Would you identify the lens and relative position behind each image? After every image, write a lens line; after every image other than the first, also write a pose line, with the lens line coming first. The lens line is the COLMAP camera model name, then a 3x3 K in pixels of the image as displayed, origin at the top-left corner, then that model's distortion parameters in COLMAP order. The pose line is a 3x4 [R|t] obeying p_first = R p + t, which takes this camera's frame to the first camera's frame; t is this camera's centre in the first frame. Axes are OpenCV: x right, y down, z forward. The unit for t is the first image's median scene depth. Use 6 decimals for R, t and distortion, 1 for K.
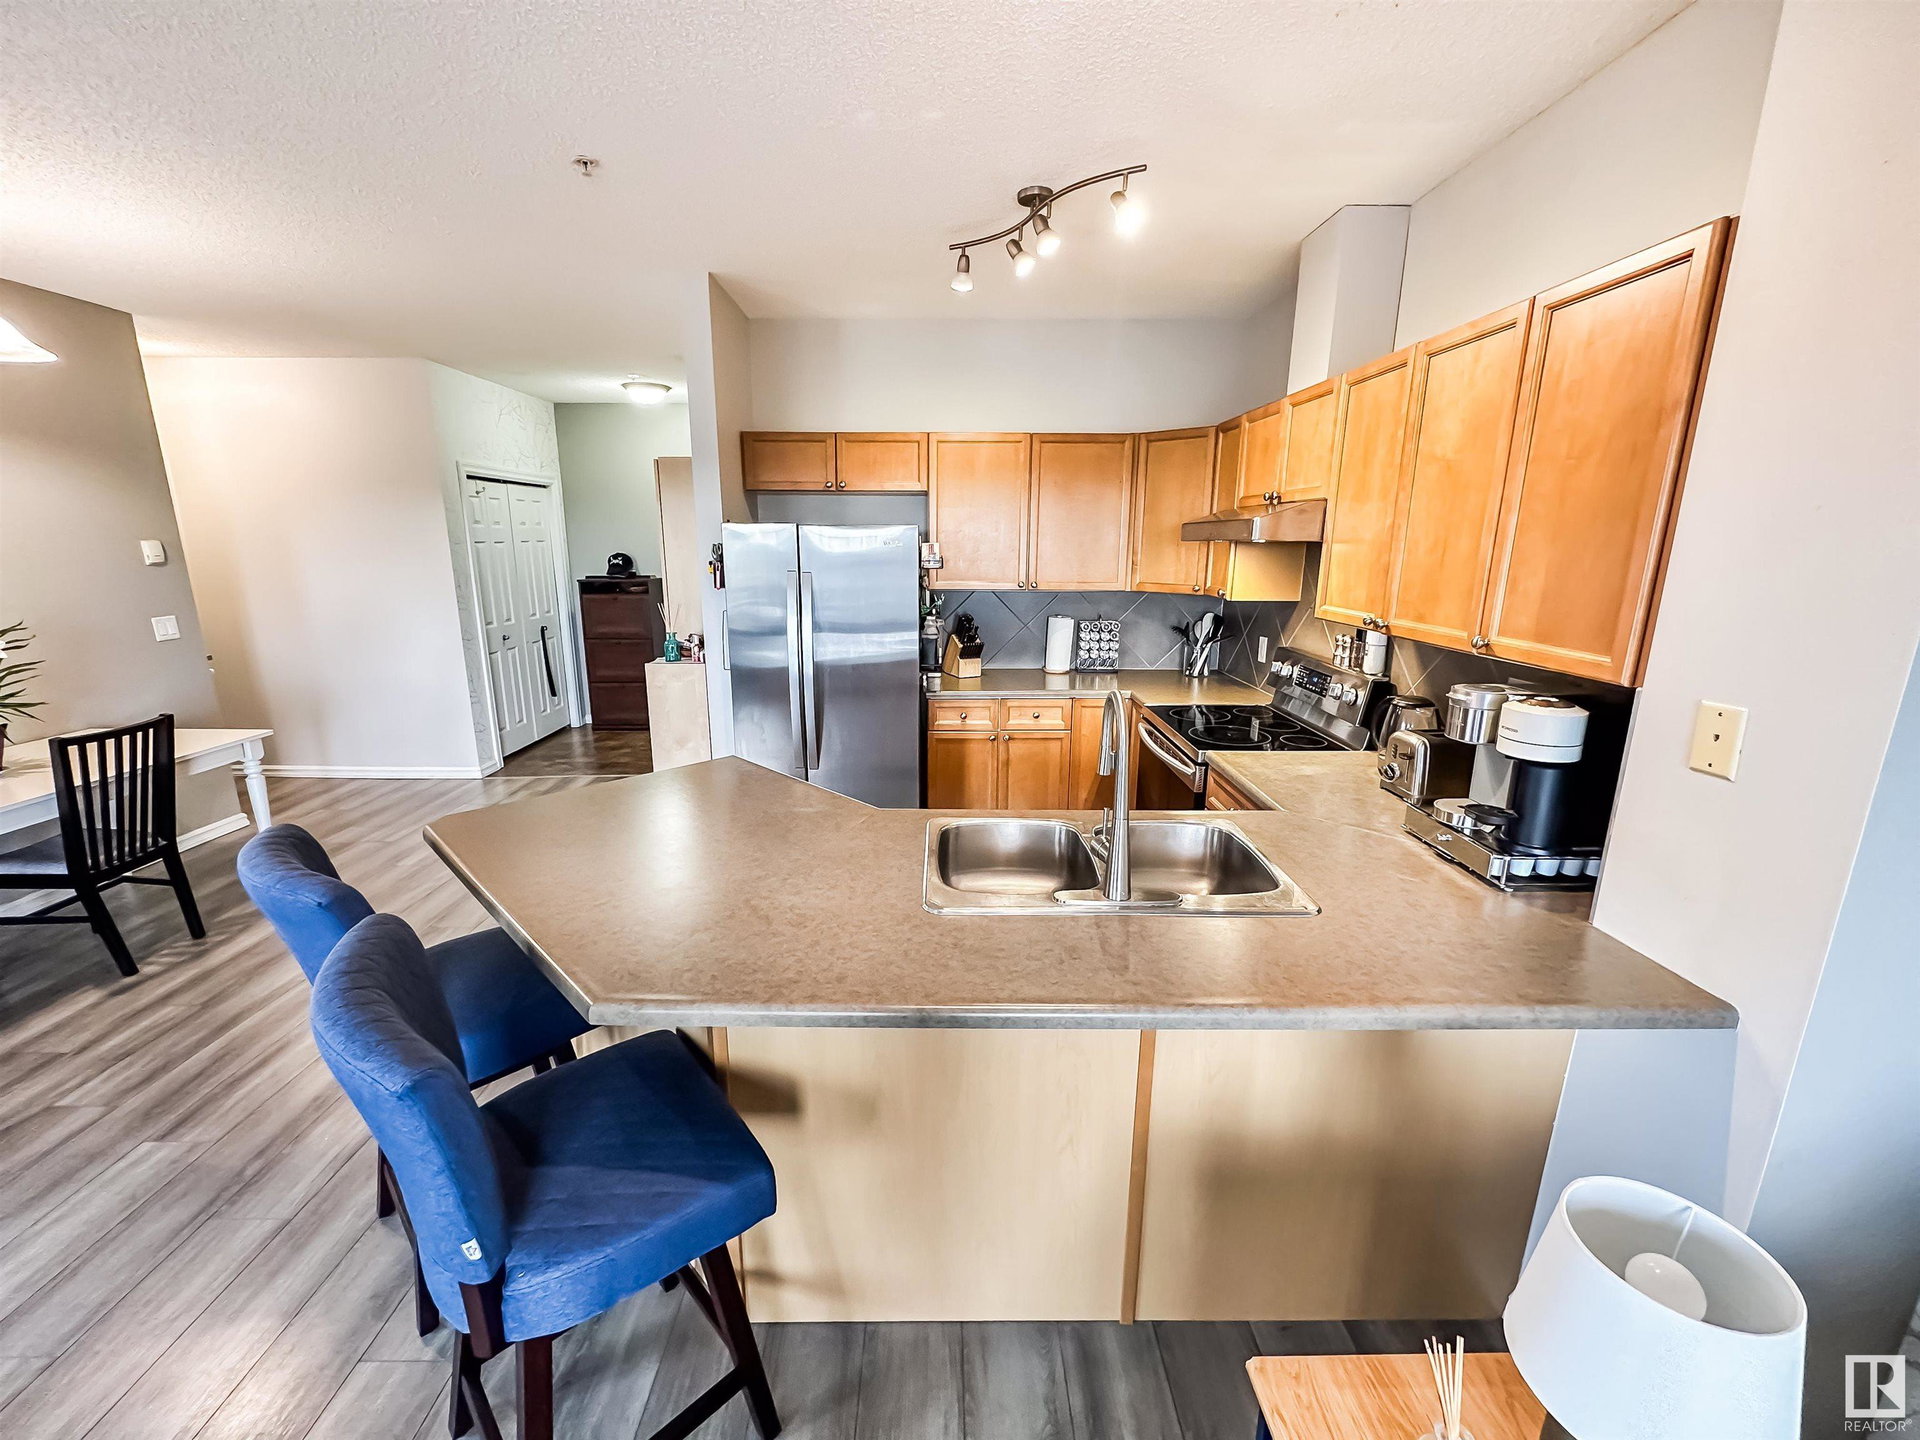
lens RADIAL K [[767.2, 0, 949.6], [0, 767.2, 712.2], [0, 0, 1]] dist [-0.008528, 0.000109]
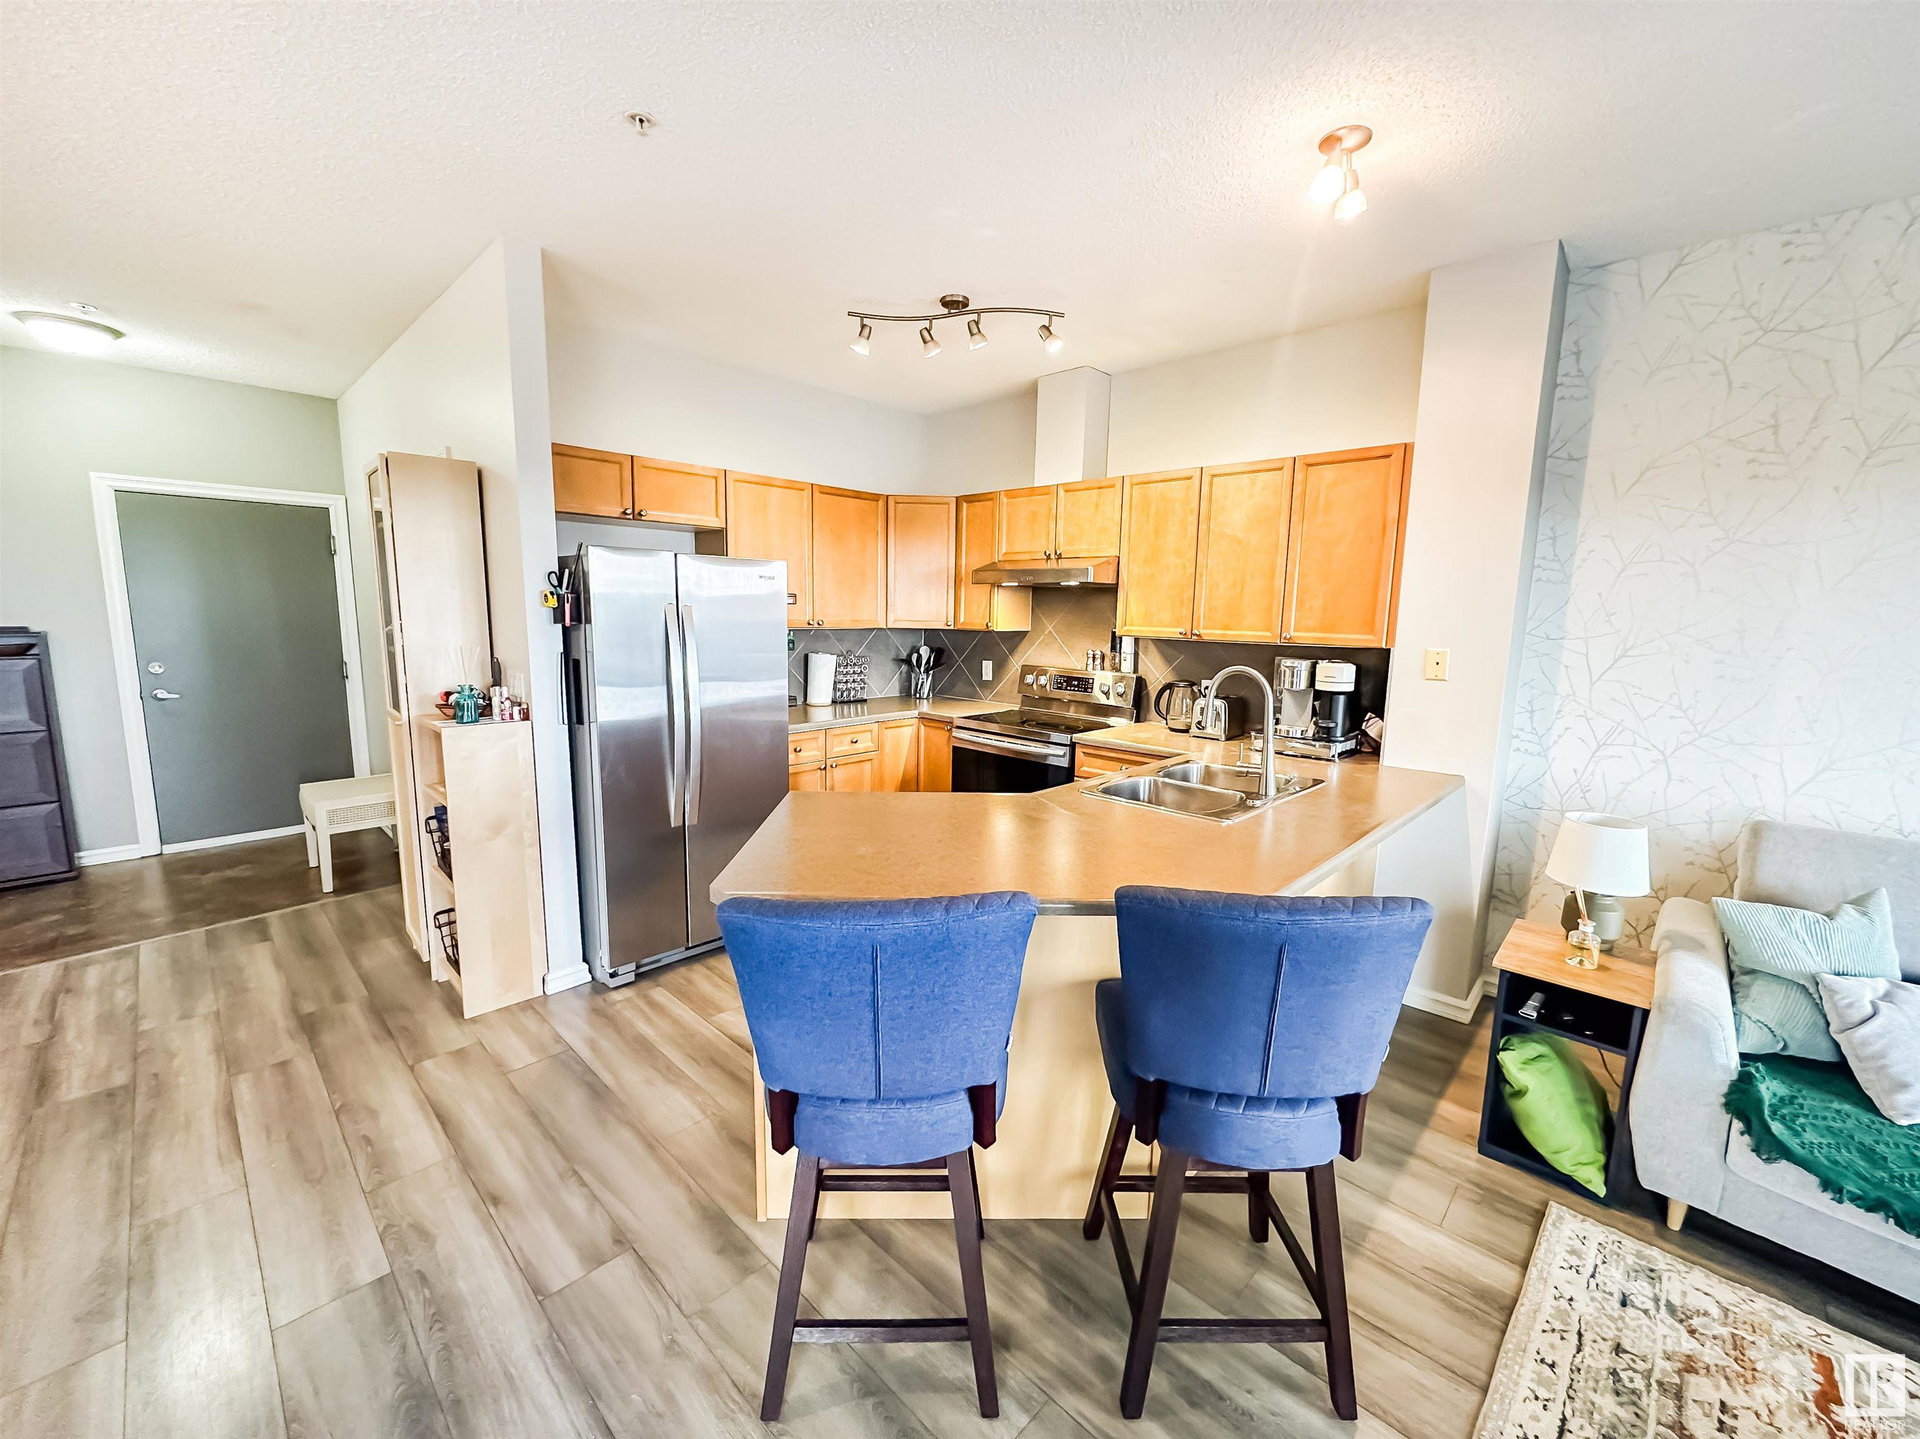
lens RADIAL K [[769.1, 0, 951.9], [0, 769.1, 716.2], [0, 0, 1]] dist [0.000328, 0.000253]
pose [[0.696063, -0.091318, 0.712150, -0.546309], [0.141888, 0.989813, -0.011761, 0.002619], [-0.703821, 0.109232, 0.701929, 0.131356]]
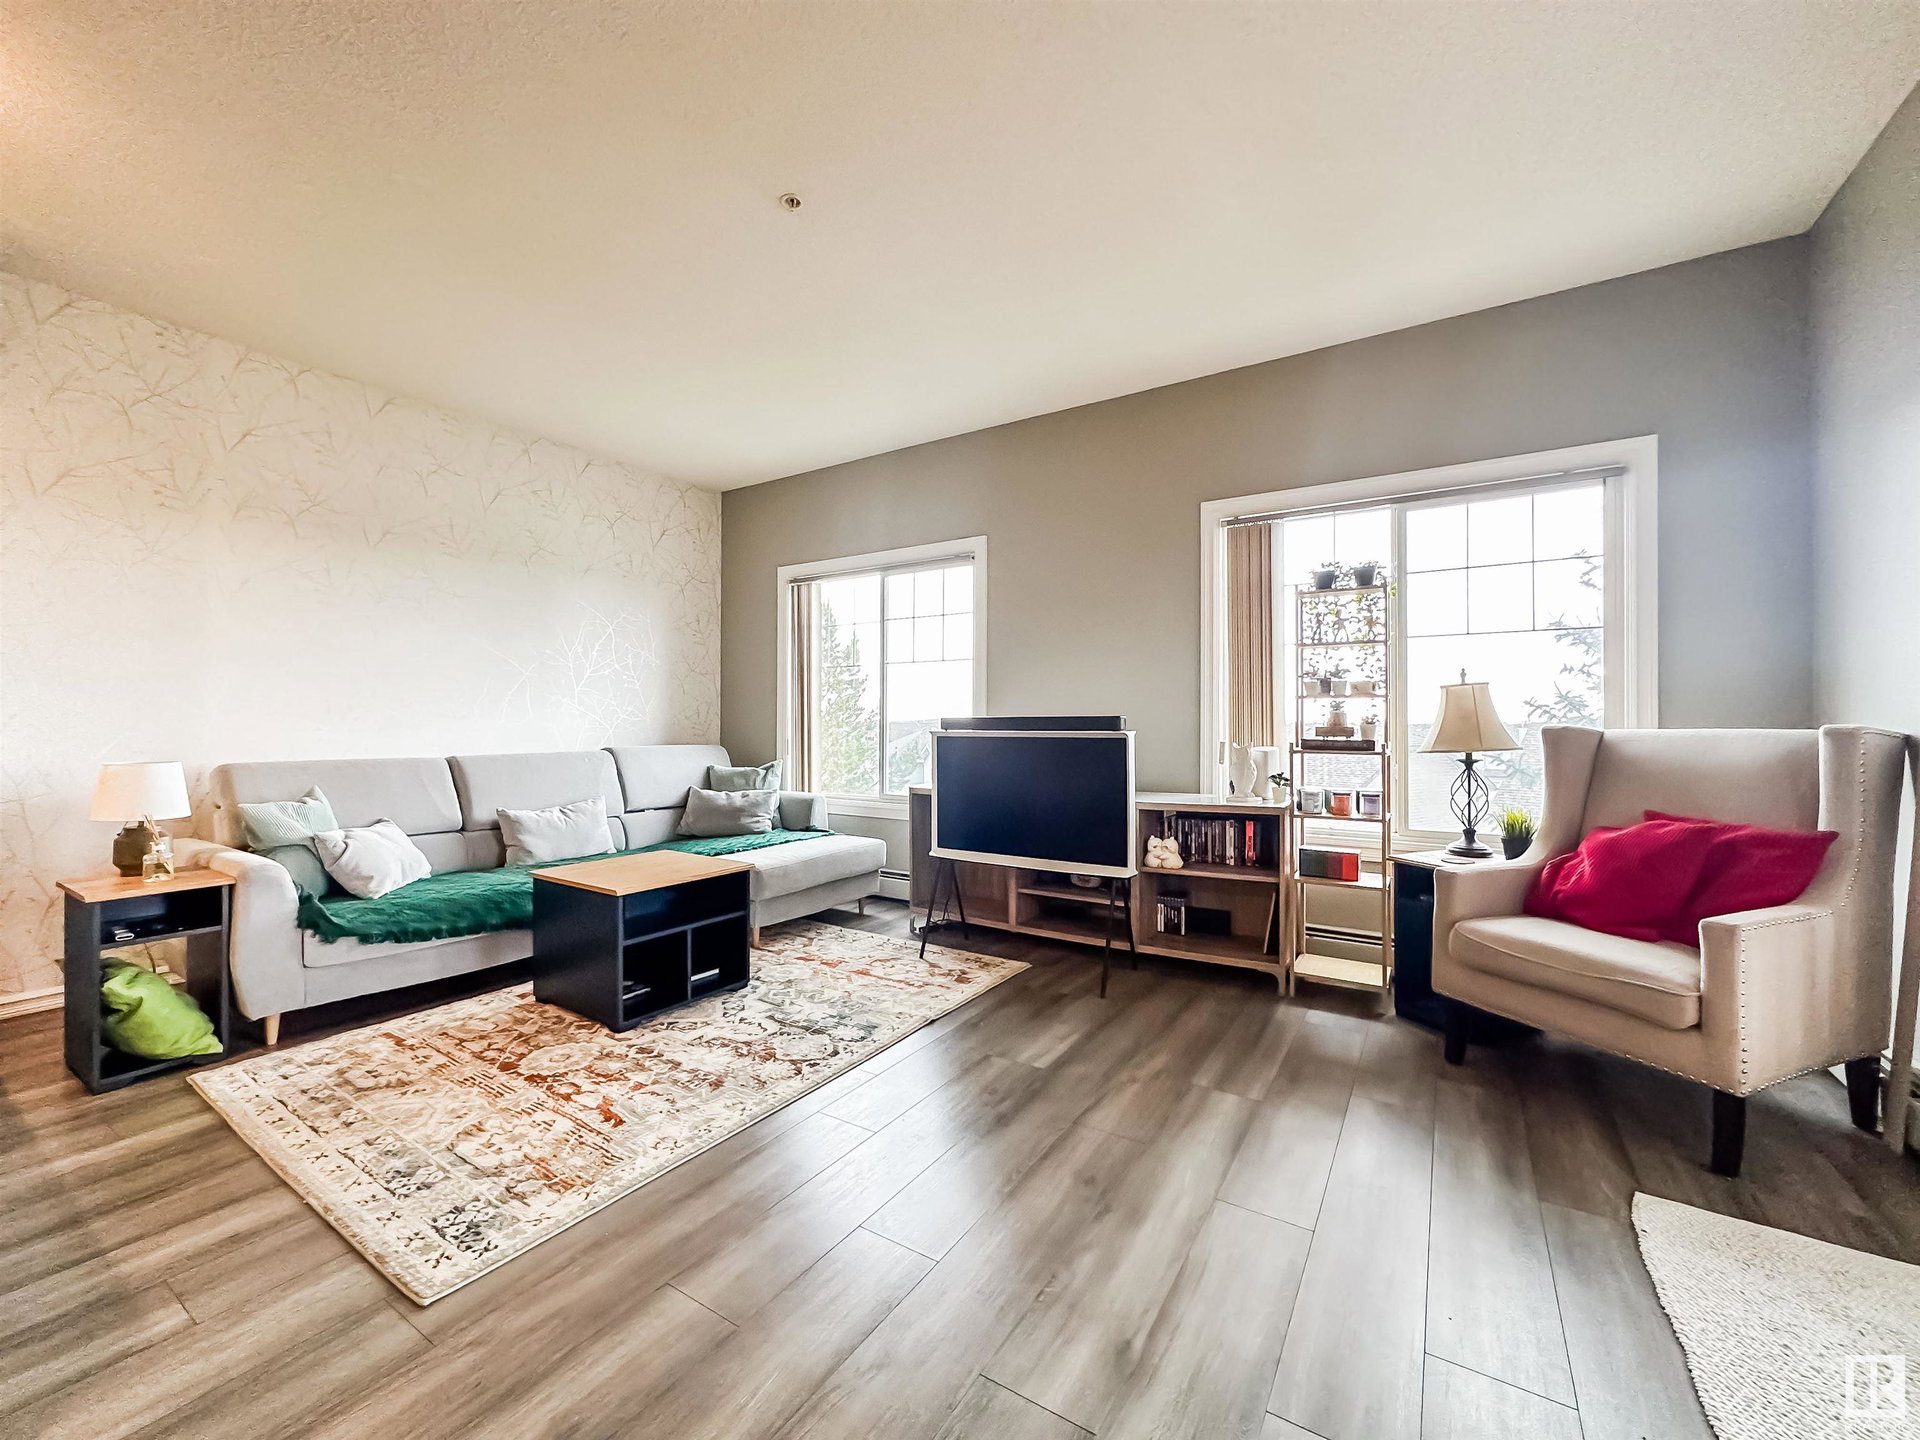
lens RADIAL K [[769.1, 0, 951.9], [0, 769.1, 716.7], [0, 0, 1]] dist [0.000328, 0.000253]
pose [[-0.834561, 0.002451, 0.550911, -0.756831], [0.120145, 0.976731, 0.177658, 0.068748], [-0.537656, 0.214455, -0.815435, 0.357844]]
